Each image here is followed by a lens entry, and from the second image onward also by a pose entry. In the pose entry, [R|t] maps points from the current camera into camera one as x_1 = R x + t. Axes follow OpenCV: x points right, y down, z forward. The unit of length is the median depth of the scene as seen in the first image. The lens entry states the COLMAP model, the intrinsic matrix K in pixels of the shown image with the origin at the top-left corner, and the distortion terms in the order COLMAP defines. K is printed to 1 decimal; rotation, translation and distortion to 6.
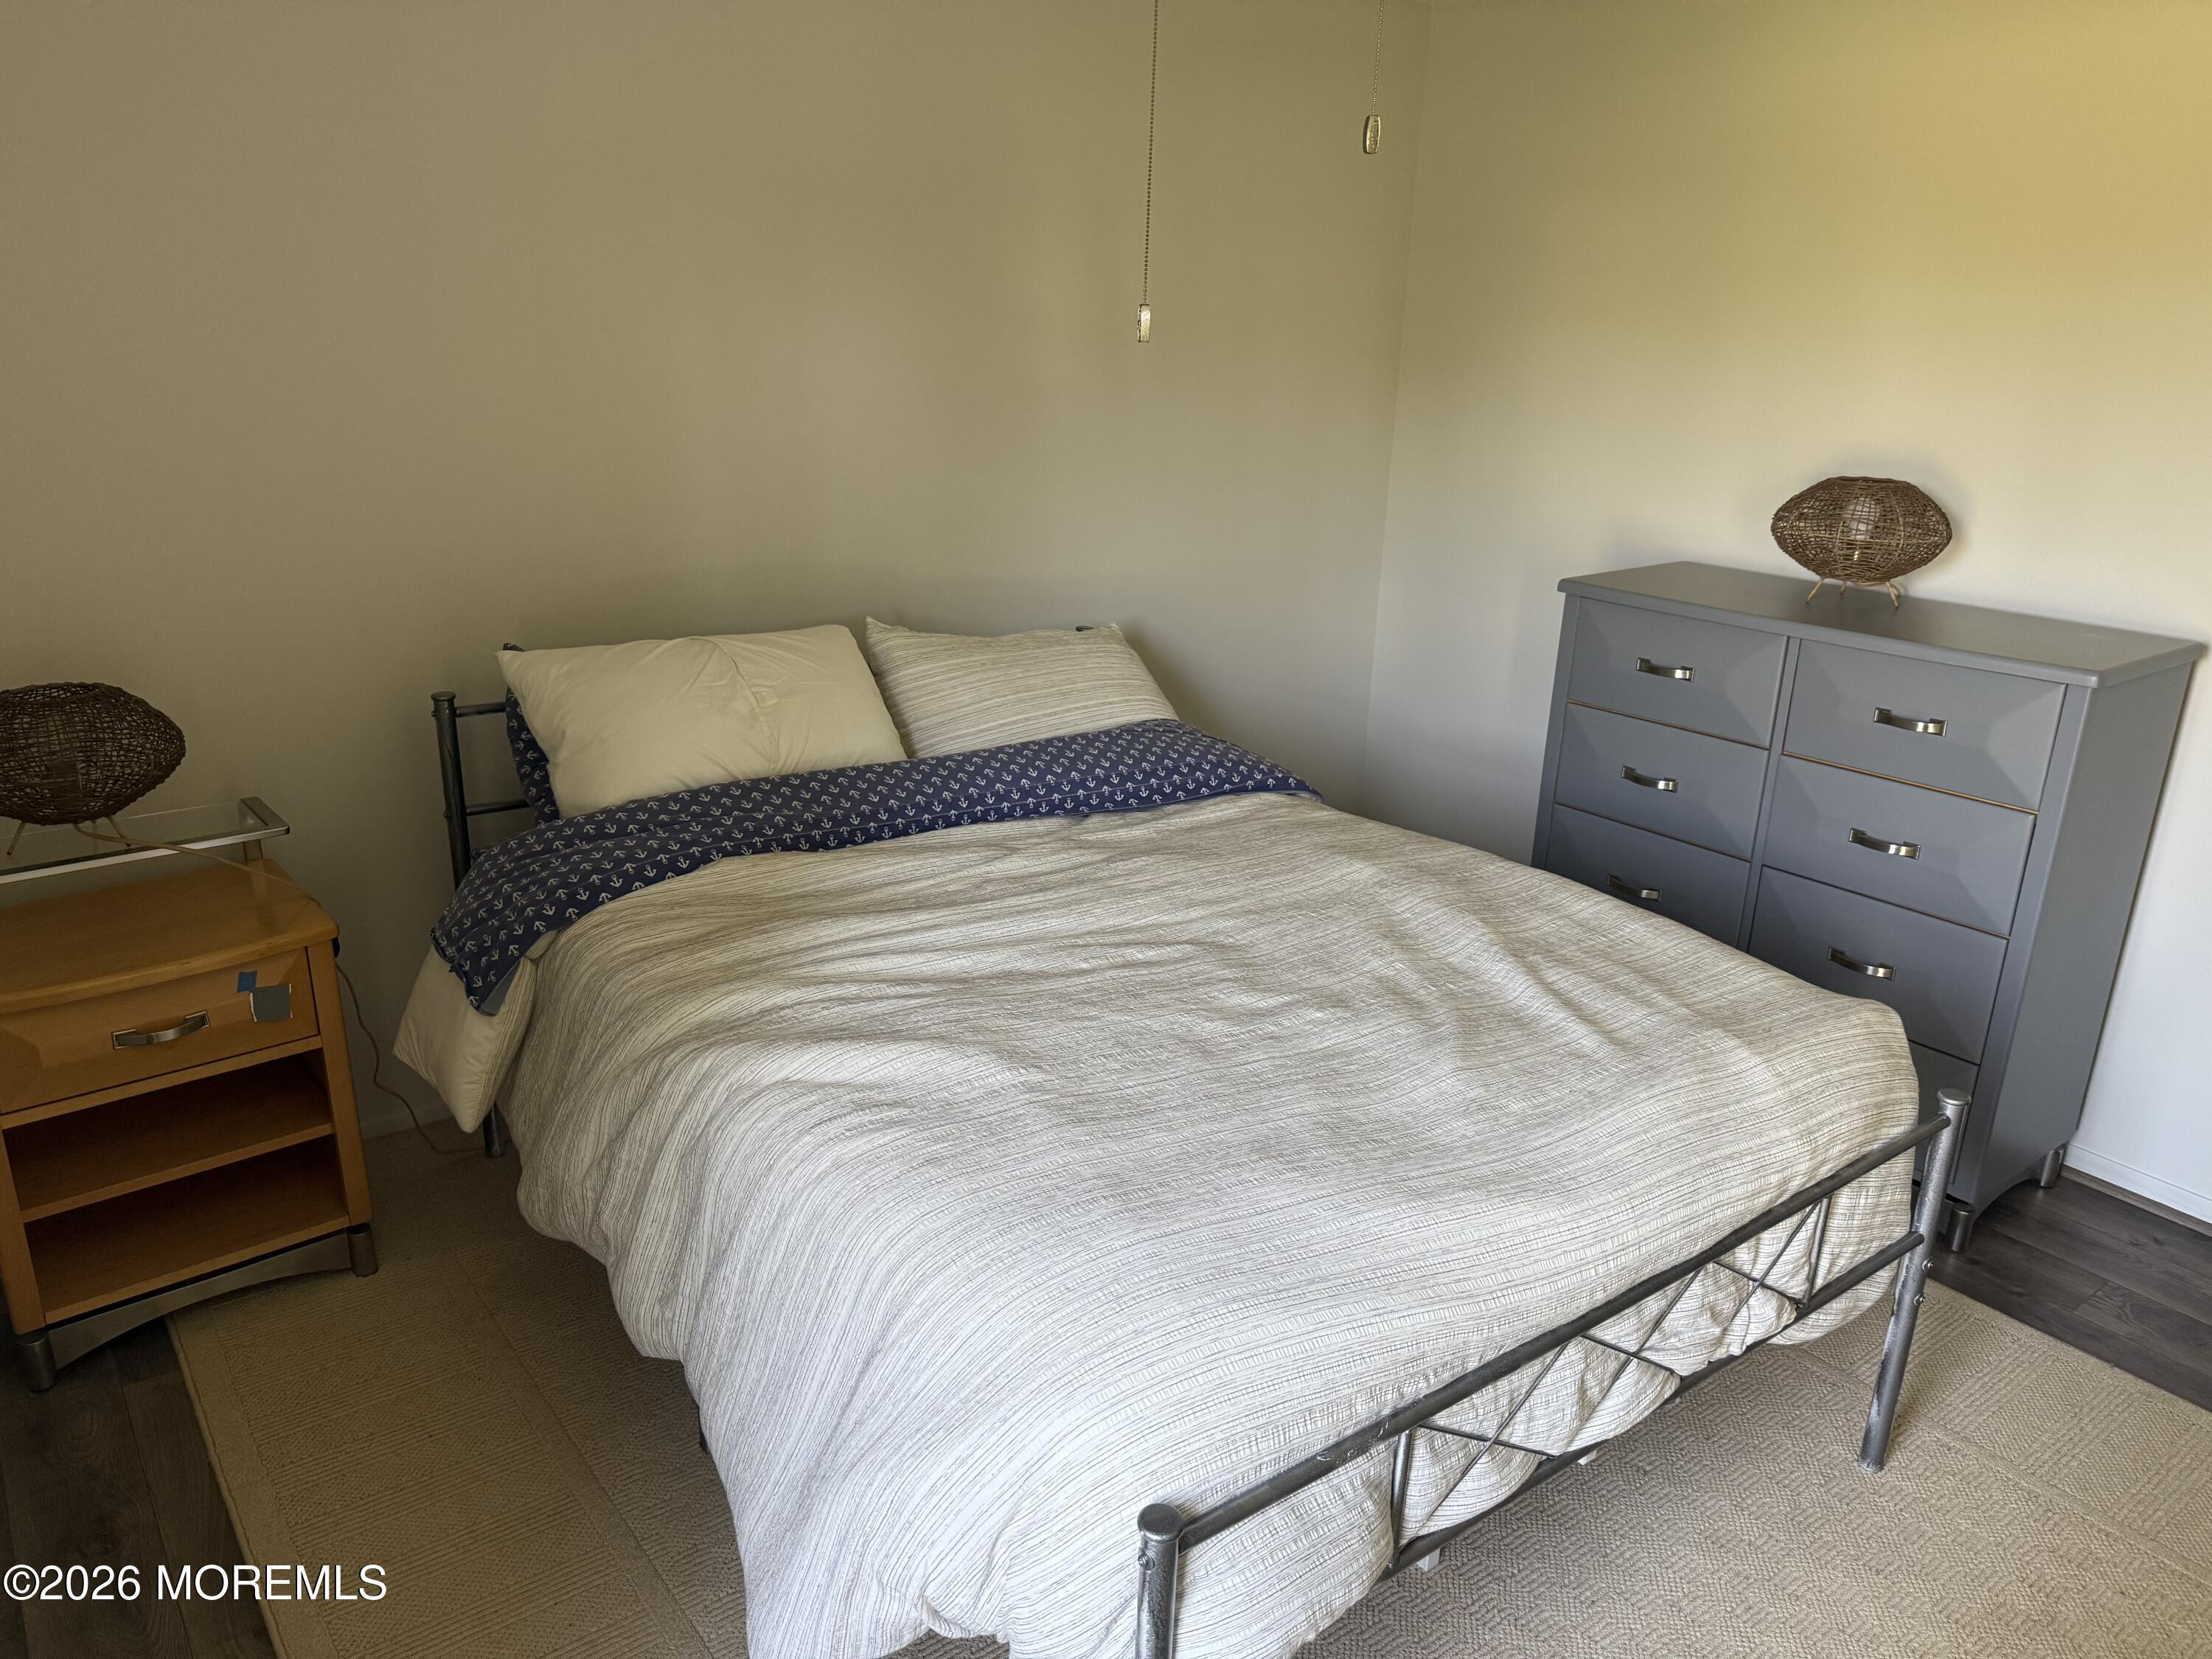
lens RADIAL K [[1496.0, 0, 1106.0], [0, 1496.0, 829.5], [0, 0, 1]] dist [-0.033227, -0.000963]
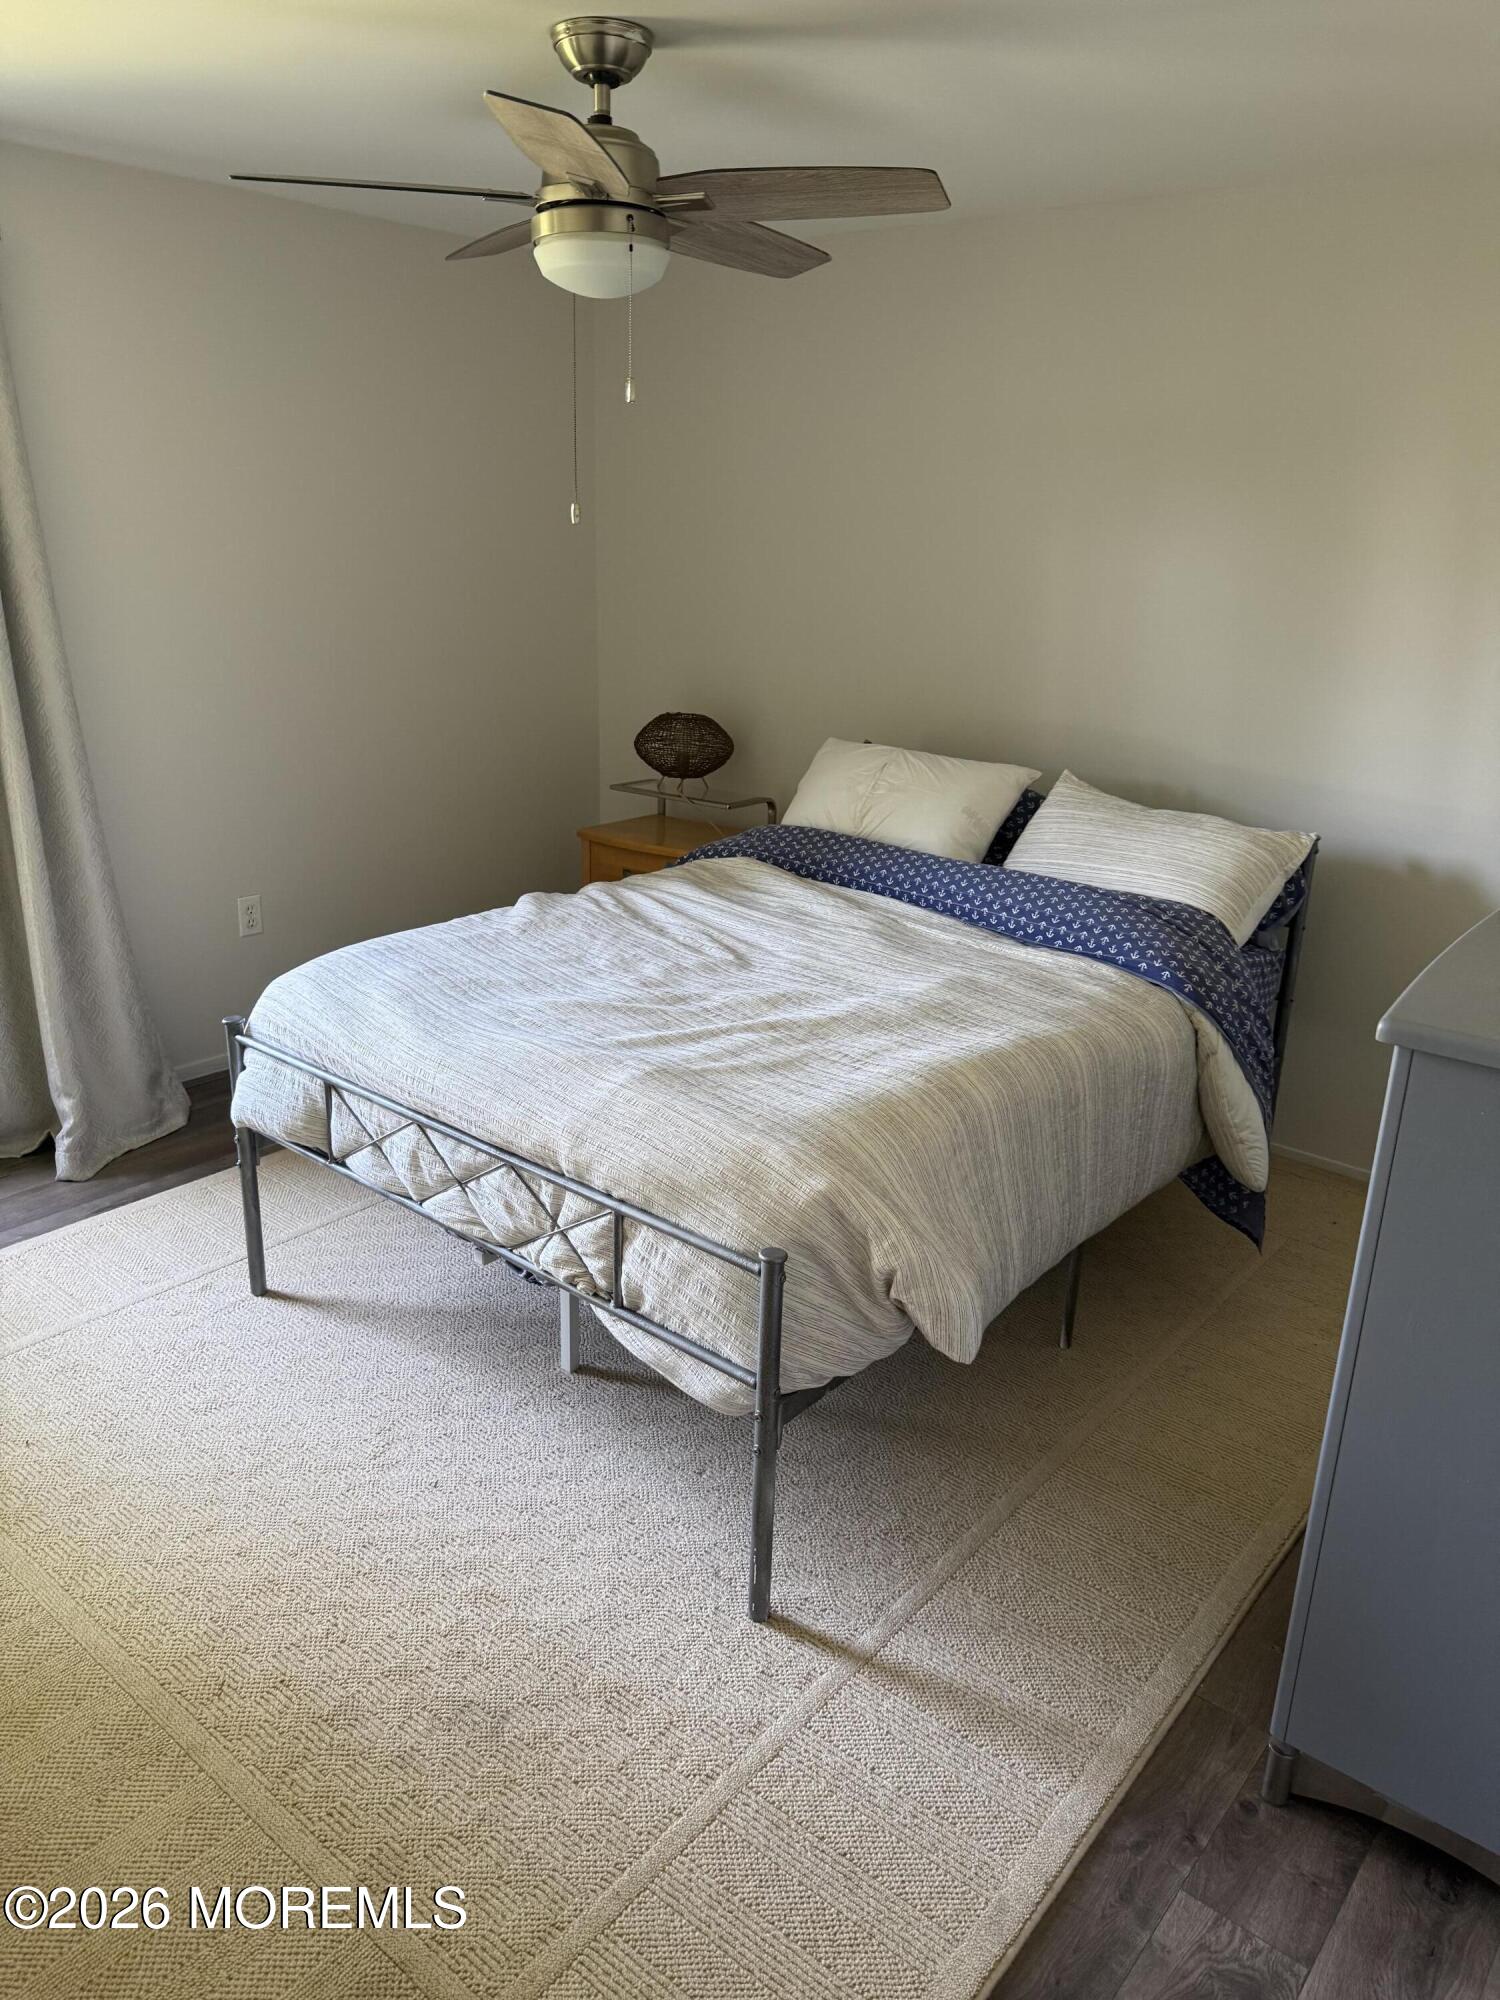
lens RADIAL K [[1352.6, 0, 750.0], [0, 1352.6, 1000.0], [0, 0, 1]] dist [-0.033227, -0.000963]
pose [[0.188705, 0.282510, -0.940520, 1.175934], [-0.317615, 0.923810, 0.213765, -0.153199], [0.929253, 0.258385, 0.264057, 0.609193]]
